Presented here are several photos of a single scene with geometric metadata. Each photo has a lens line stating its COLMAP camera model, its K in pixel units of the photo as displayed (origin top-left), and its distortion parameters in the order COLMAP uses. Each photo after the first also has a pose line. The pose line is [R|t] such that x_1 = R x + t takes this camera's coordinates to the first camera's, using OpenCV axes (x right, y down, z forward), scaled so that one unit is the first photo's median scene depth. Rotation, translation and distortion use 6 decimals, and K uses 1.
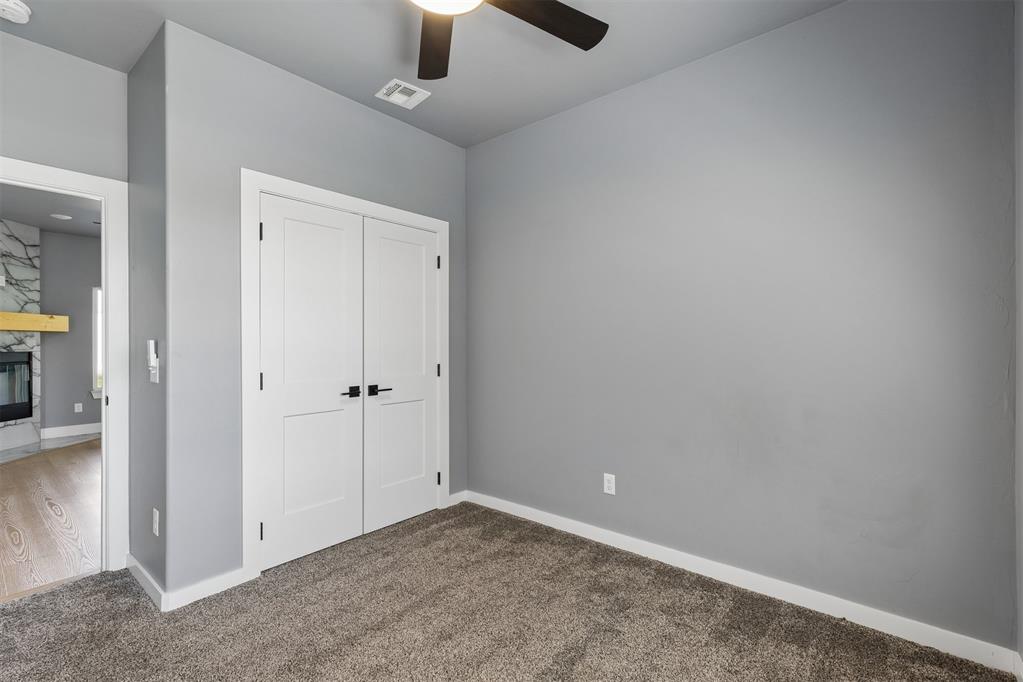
lens RADIAL K [[459.3, 0, 515.8], [0, 459.3, 343.7], [0, 0, 1]] dist [0.007871, -0.000055]
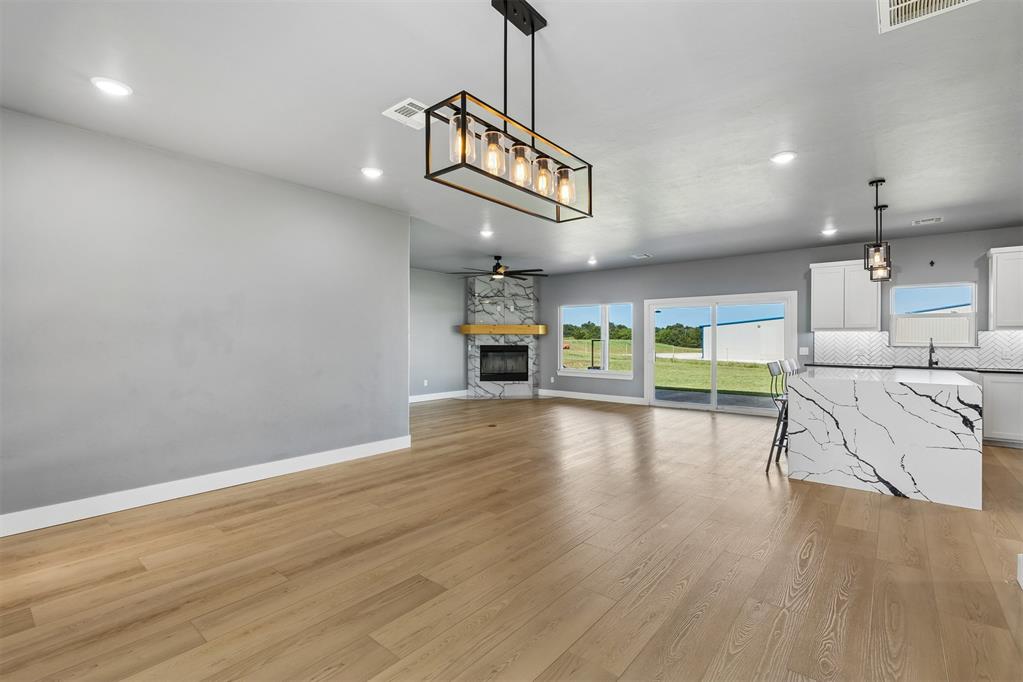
lens RADIAL K [[459.3, 0, 506.7], [0, 459.3, 340.8], [0, 0, 1]] dist [0.007871, -0.000055]
pose [[-0.031719, -0.002596, -0.999493, 0.780303], [-0.005184, 0.999984, -0.002433, 0.004153], [0.999483, 0.005104, -0.031732, 0.984257]]
